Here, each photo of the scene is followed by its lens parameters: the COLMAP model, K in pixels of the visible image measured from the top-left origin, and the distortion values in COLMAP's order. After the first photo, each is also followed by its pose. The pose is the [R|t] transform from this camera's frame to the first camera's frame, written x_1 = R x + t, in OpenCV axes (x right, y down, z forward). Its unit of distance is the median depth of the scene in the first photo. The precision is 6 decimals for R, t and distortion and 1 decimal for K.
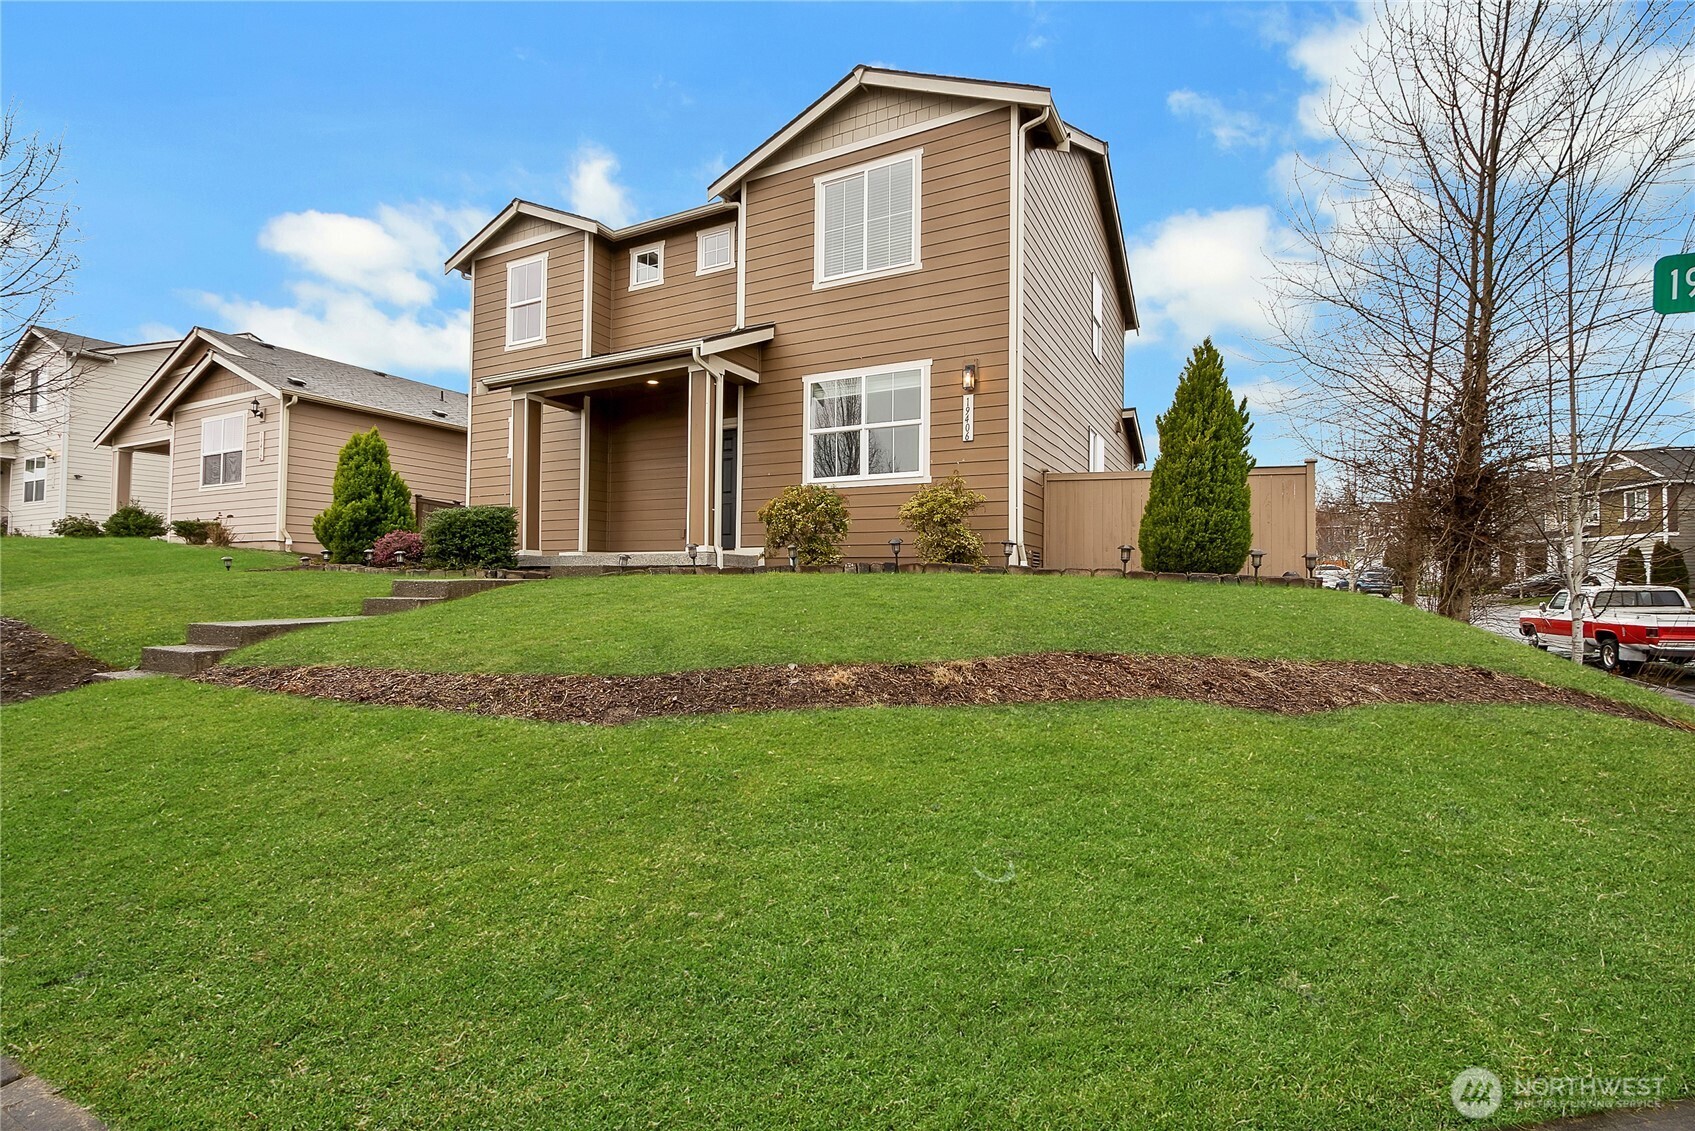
lens RADIAL K [[787.1, 0, 816.2], [0, 787.1, 575.8], [0, 0, 1]] dist [0.002767, -0.000585]
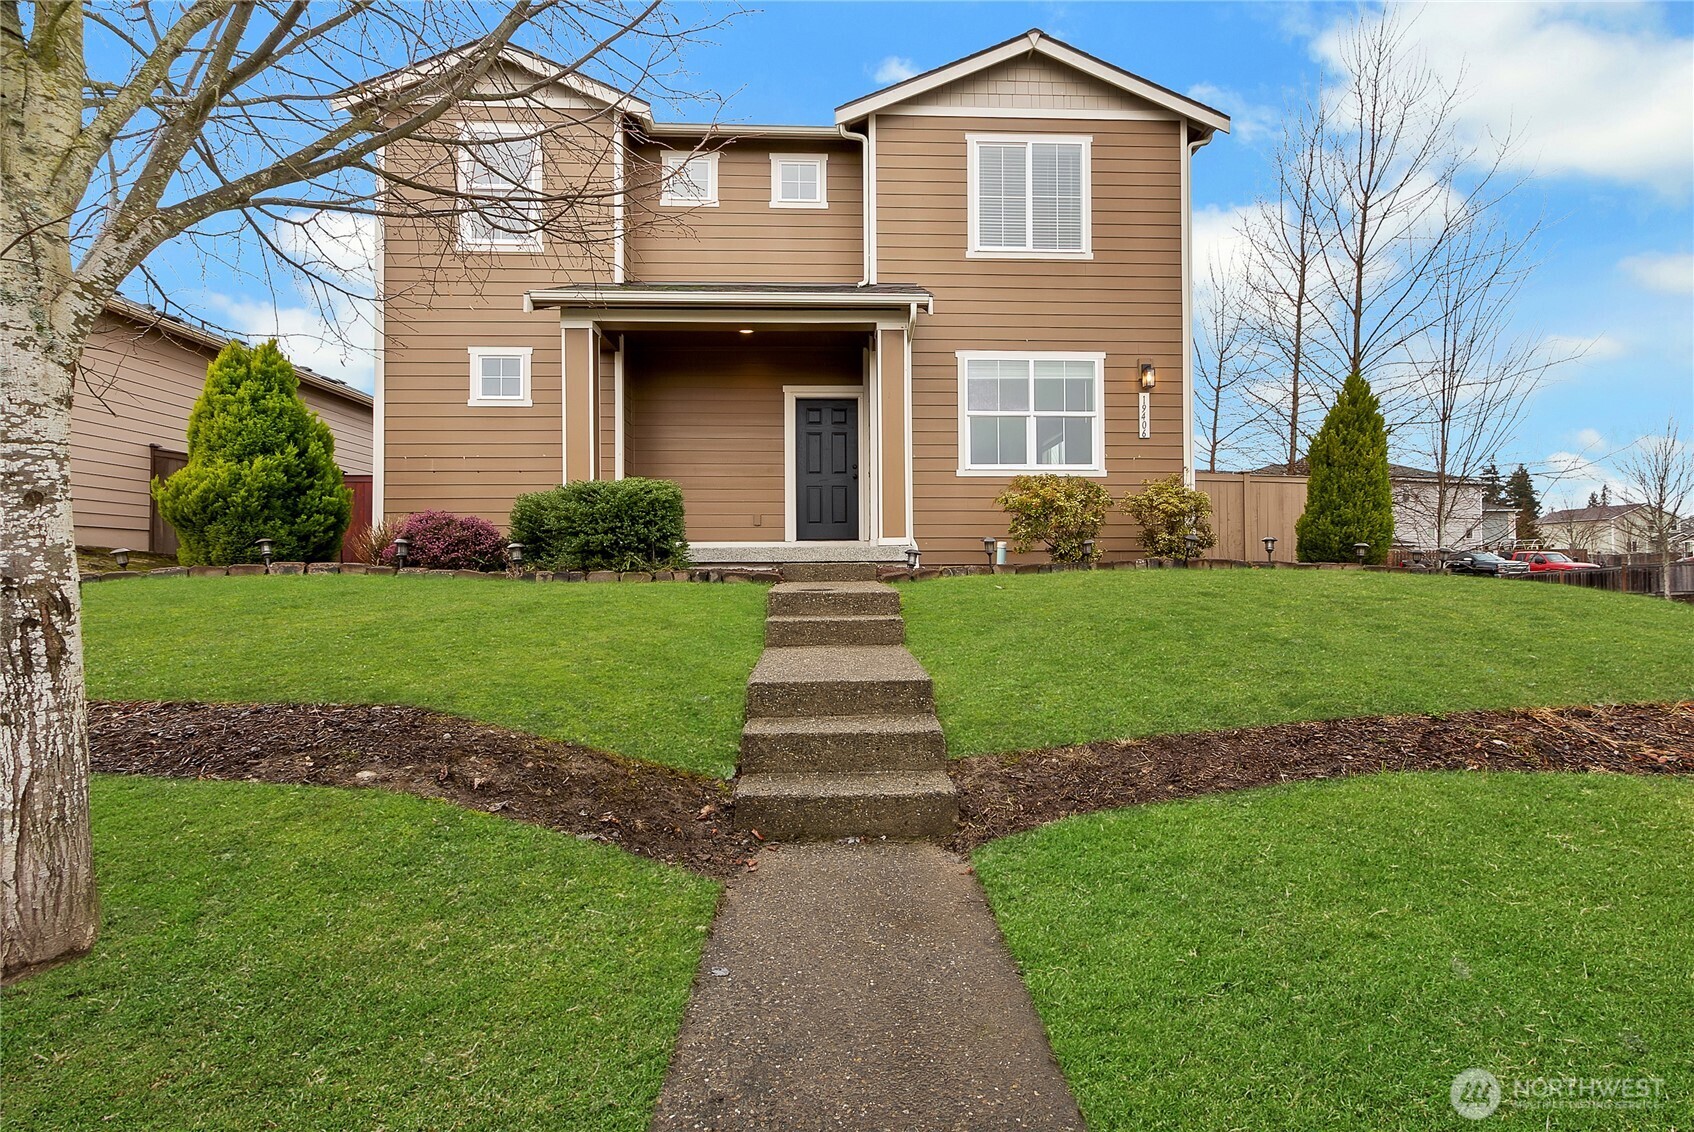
lens RADIAL K [[786.7, 0, 835.9], [0, 786.7, 569.8], [0, 0, 1]] dist [0.002767, -0.000585]
pose [[0.848561, -0.013742, 0.528919, -0.640769], [0.009727, 0.999899, 0.010372, -0.013410], [-0.529008, -0.003657, 0.848609, 0.319430]]
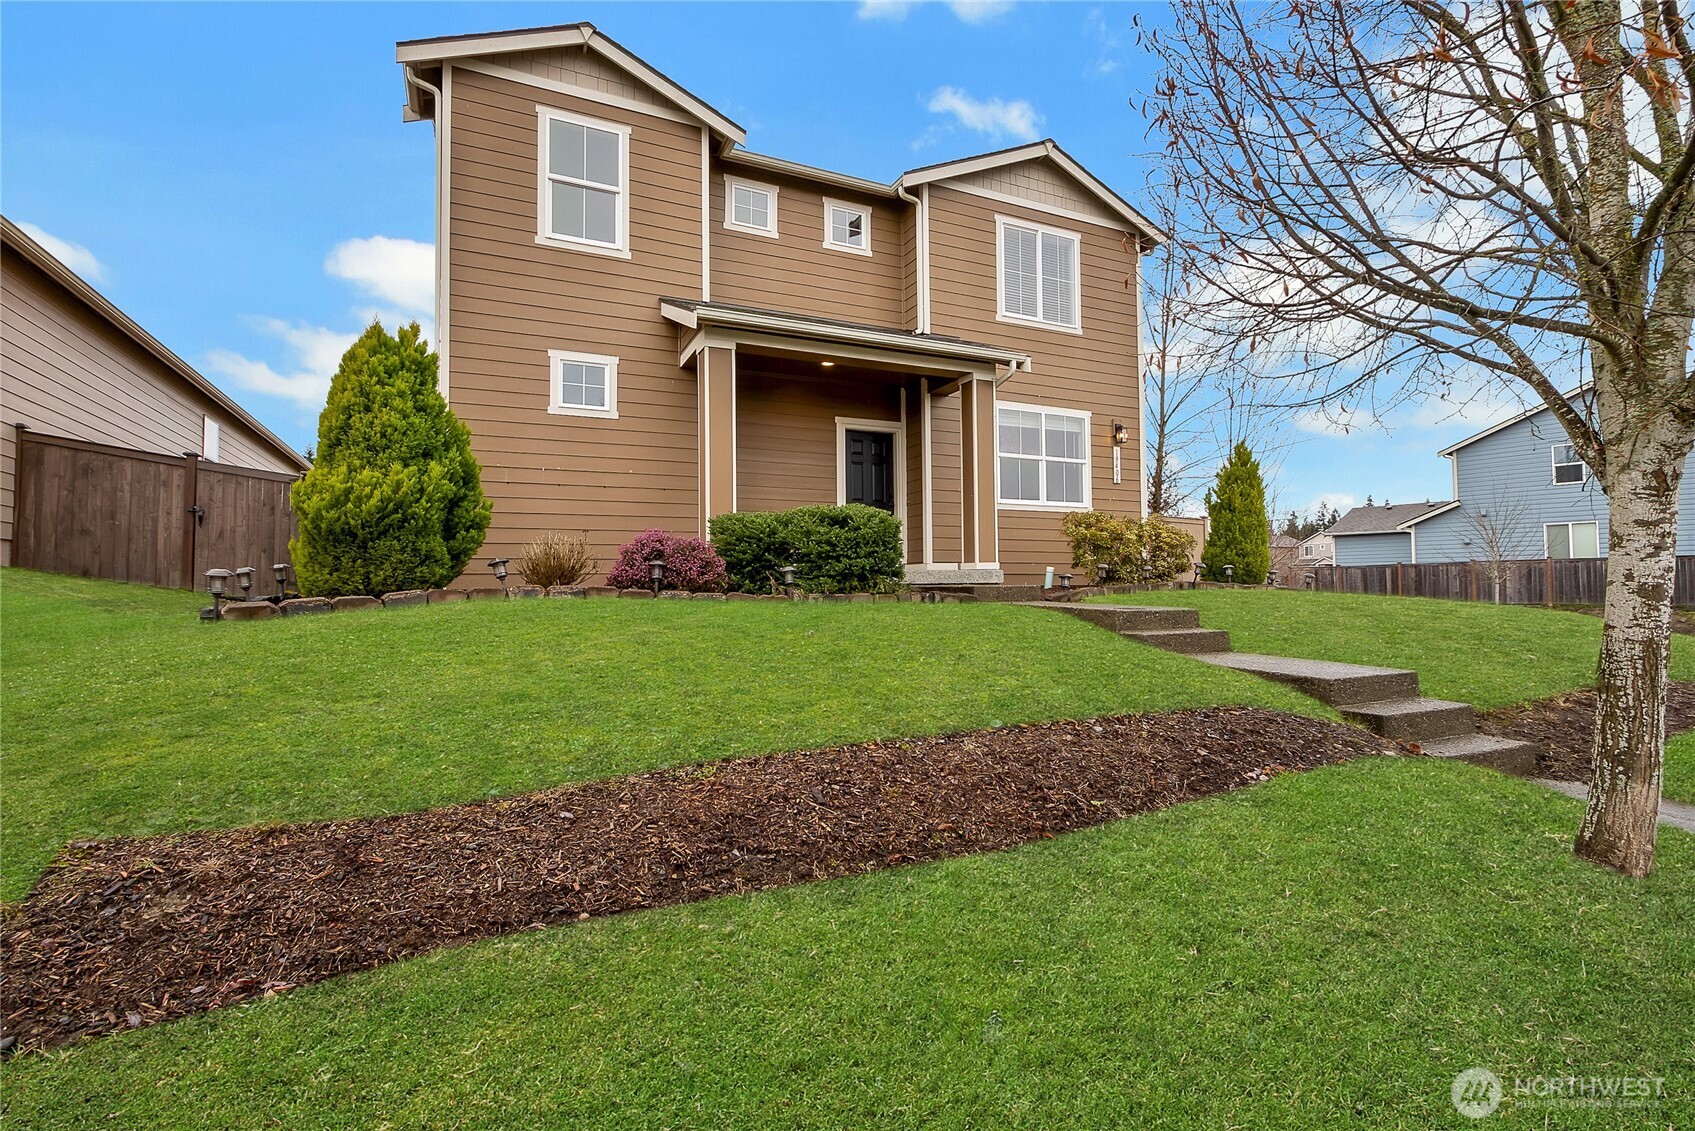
lens RADIAL K [[787.1, 0, 834.2], [0, 787.1, 568.1], [0, 0, 1]] dist [0.002767, -0.000585]
pose [[0.584847, 0.007103, 0.811112, -1.015059], [0.007689, 0.999868, -0.014300, -0.019746], [-0.811107, 0.014600, 0.584716, 0.587734]]
